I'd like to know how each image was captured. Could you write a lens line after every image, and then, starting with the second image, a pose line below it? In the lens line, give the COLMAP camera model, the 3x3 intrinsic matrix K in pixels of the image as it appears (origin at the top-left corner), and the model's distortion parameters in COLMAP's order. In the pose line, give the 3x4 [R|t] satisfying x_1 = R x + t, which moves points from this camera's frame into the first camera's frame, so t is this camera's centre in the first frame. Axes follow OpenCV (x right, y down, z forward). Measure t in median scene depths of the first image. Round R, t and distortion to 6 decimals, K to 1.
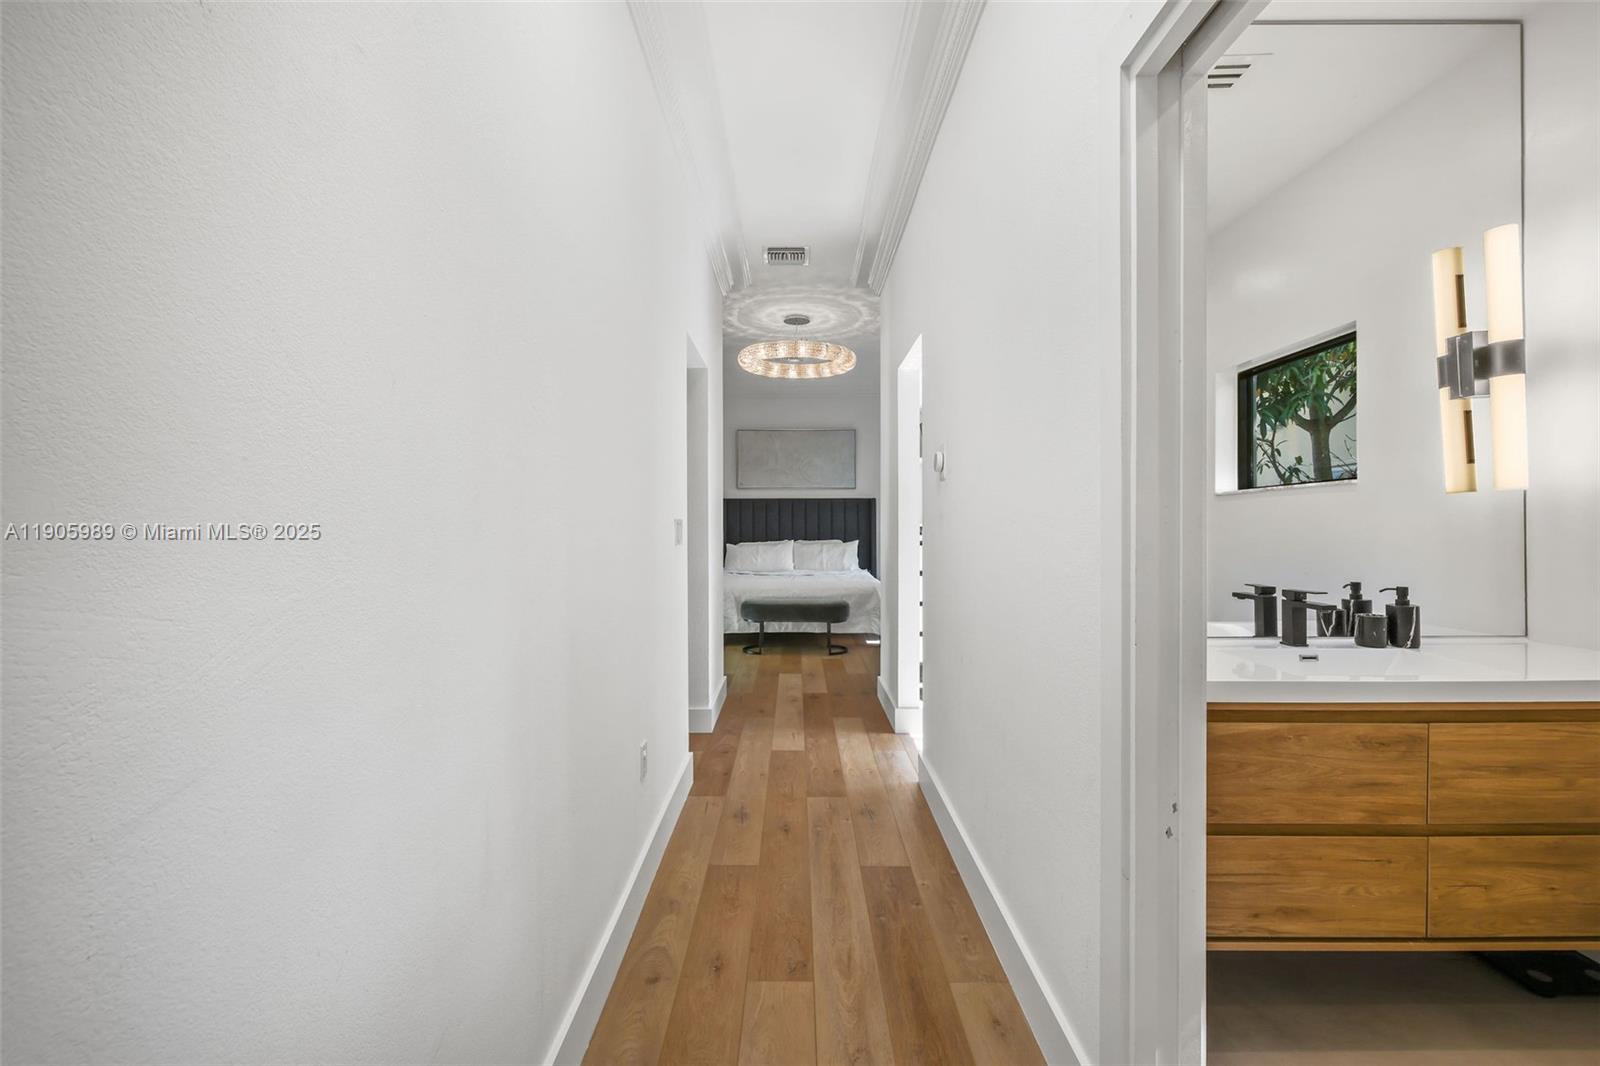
lens RADIAL K [[687.1, 0, 797.9], [0, 687.1, 523.4], [0, 0, 1]] dist [-0.002735, -0.000159]
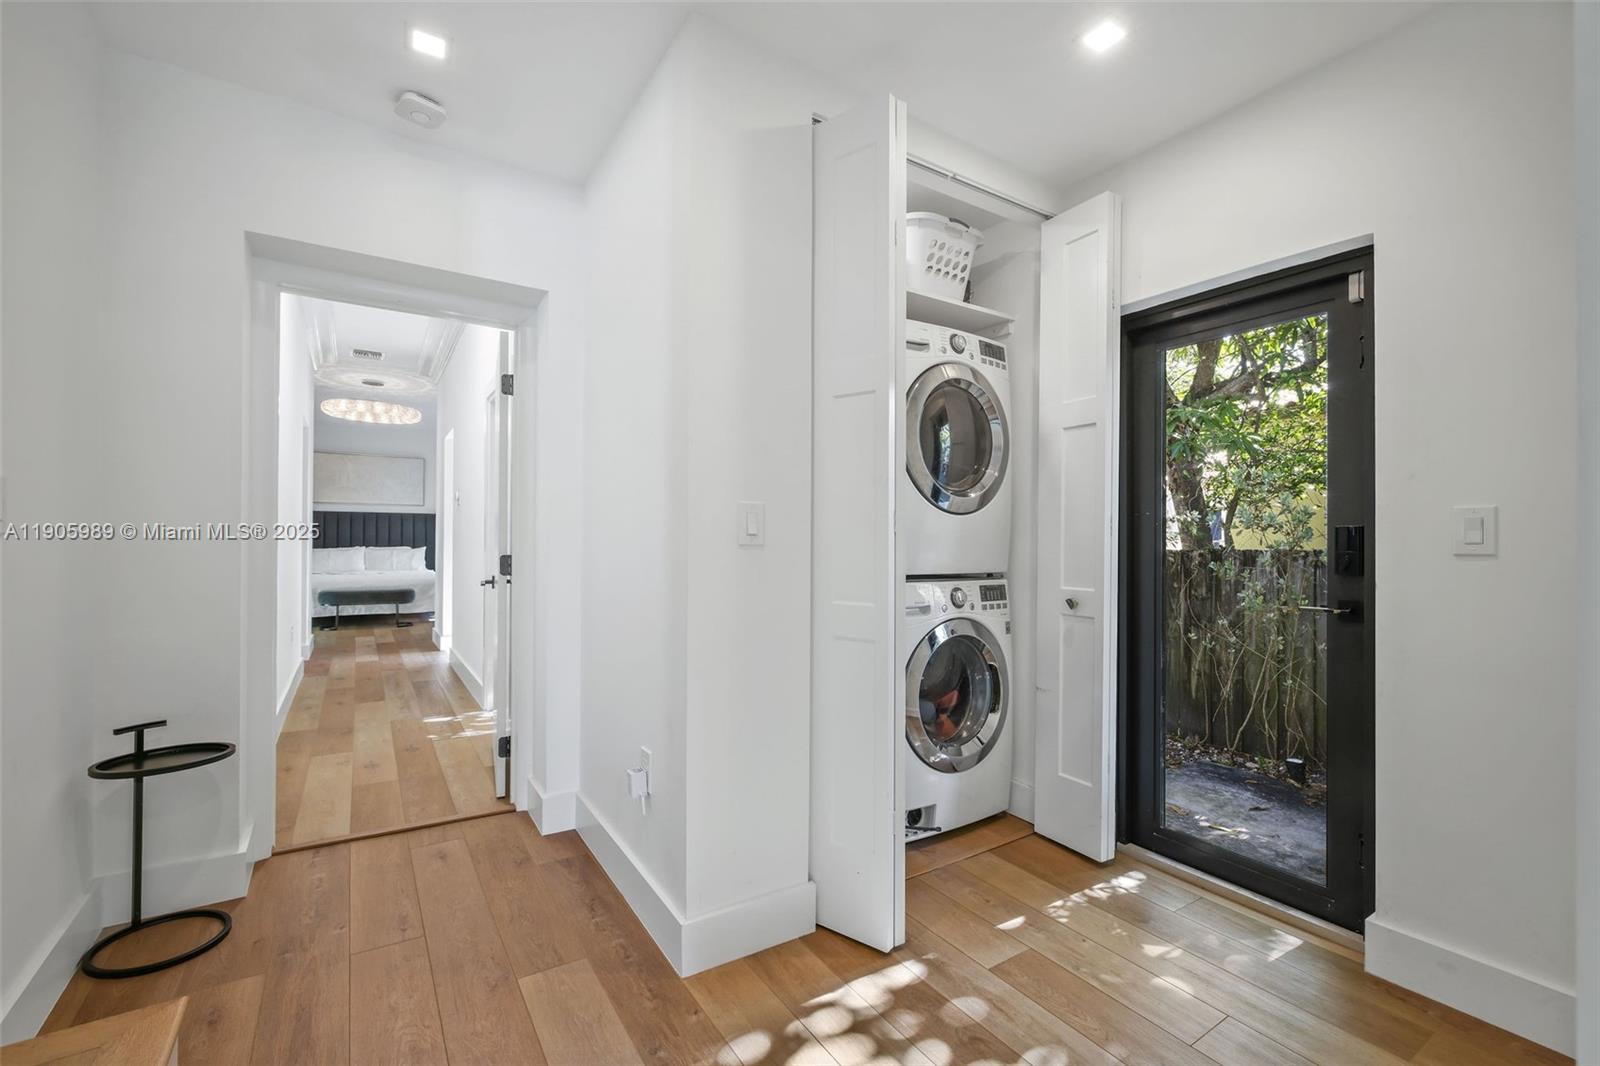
lens RADIAL K [[687.1, 0, 799.4], [0, 687.1, 535.1], [0, 0, 1]] dist [-0.002735, -0.000159]
pose [[0.841801, 0.011079, 0.539675, -0.019403], [-0.005681, 0.999916, -0.011666, 0.019017], [-0.539759, 0.006754, 0.841793, -0.567519]]
